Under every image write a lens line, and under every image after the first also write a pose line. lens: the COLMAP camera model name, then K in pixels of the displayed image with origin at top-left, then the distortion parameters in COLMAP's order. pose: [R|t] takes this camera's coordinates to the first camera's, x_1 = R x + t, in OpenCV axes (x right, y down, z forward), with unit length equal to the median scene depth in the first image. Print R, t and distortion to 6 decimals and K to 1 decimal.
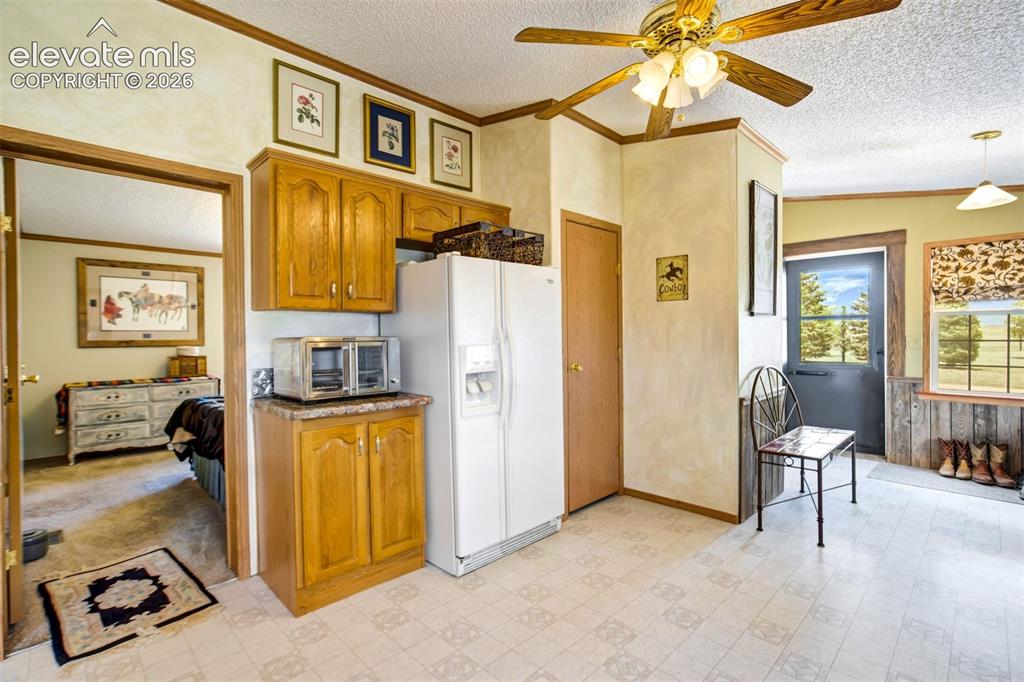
lens RADIAL K [[475.6, 0, 512.0], [0, 475.6, 341.0], [0, 0, 1]] dist [-0.042256, 0.024980]
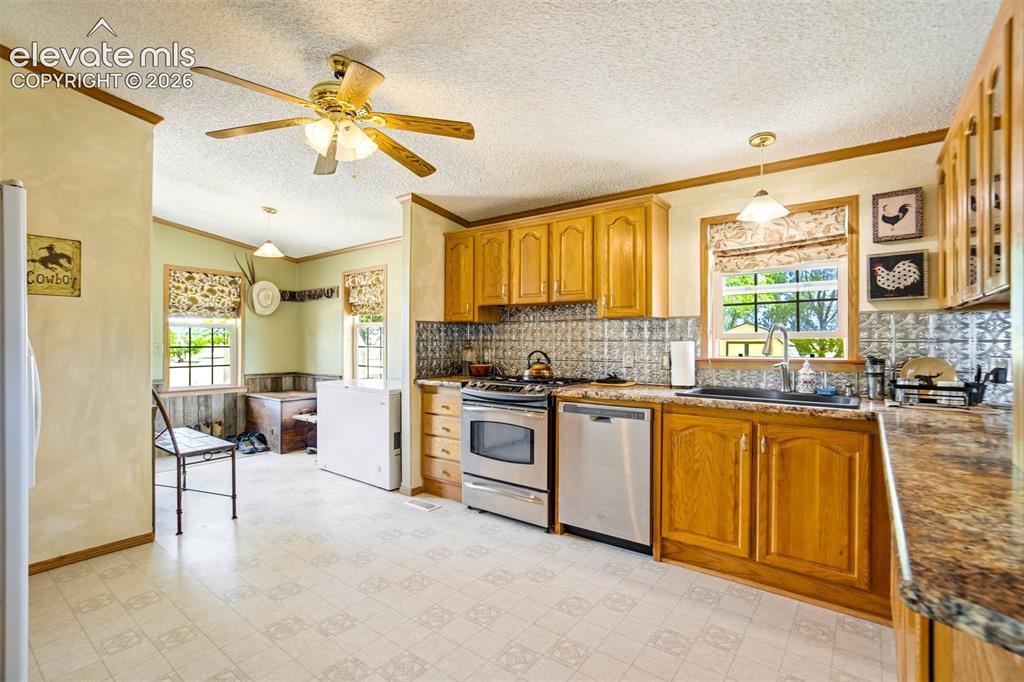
lens RADIAL K [[475.6, 0, 512.0], [0, 475.6, 341.0], [0, 0, 1]] dist [-0.042256, 0.024980]
pose [[-0.139051, 0.007723, 0.990255, -0.541254], [0.010795, 0.999922, -0.006282, 0.000577], [-0.990226, 0.009816, -0.139124, 0.399904]]
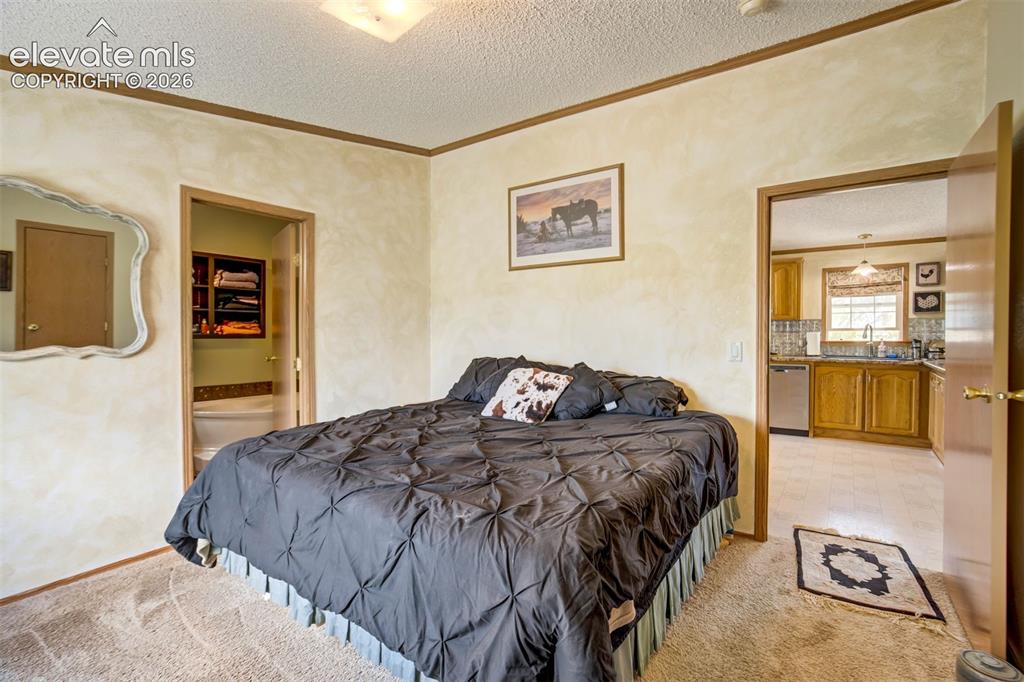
lens RADIAL K [[475.6, 0, 512.0], [0, 475.6, 341.0], [0, 0, 1]] dist [-0.042256, 0.024980]
pose [[-0.168225, -0.009947, 0.985698, -1.266121], [0.013893, 0.999826, 0.012461, -0.006313], [-0.985651, 0.015791, -0.168057, 1.411850]]
